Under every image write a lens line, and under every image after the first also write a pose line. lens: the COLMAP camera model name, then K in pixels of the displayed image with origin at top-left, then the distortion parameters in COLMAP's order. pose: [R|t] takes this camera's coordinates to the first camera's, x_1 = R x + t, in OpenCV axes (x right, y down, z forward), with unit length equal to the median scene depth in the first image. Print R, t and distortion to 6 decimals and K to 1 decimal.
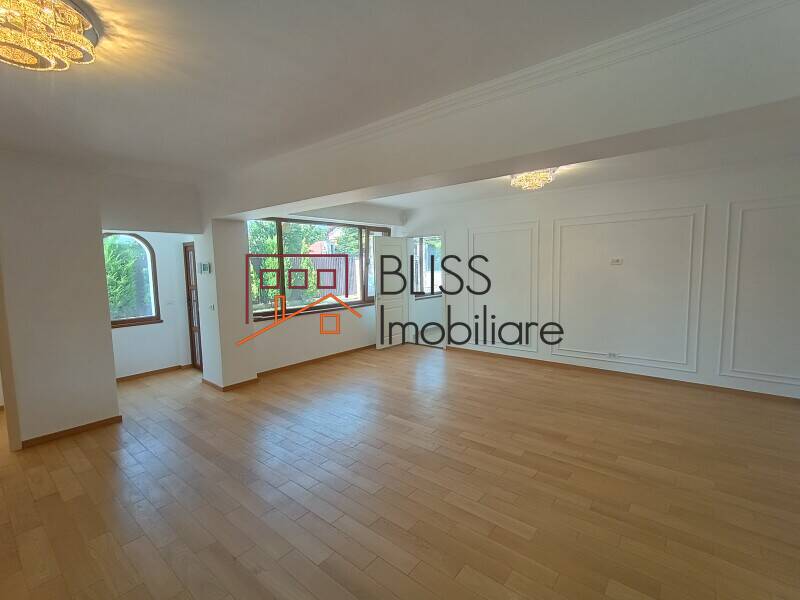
lens RADIAL K [[363.4, 0, 400.0], [0, 363.4, 300.0], [0, 0, 1]] dist [-0.016225, -0.000501]
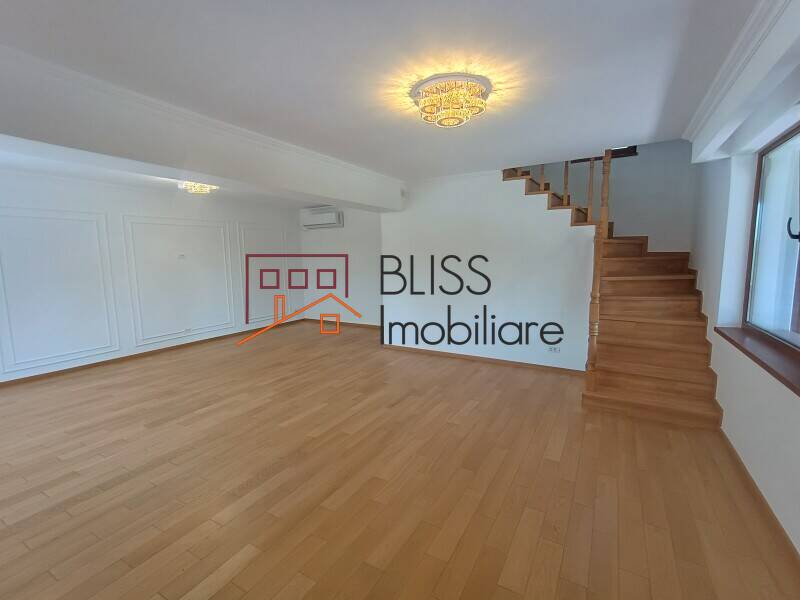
lens RADIAL K [[363.4, 0, 400.0], [0, 363.4, 300.0], [0, 0, 1]] dist [-0.016225, -0.000501]
pose [[-0.132684, -0.104349, 0.985650, -1.023196], [0.118577, 0.985629, 0.120309, -0.022151], [-0.984040, 0.132839, -0.118404, 0.552096]]
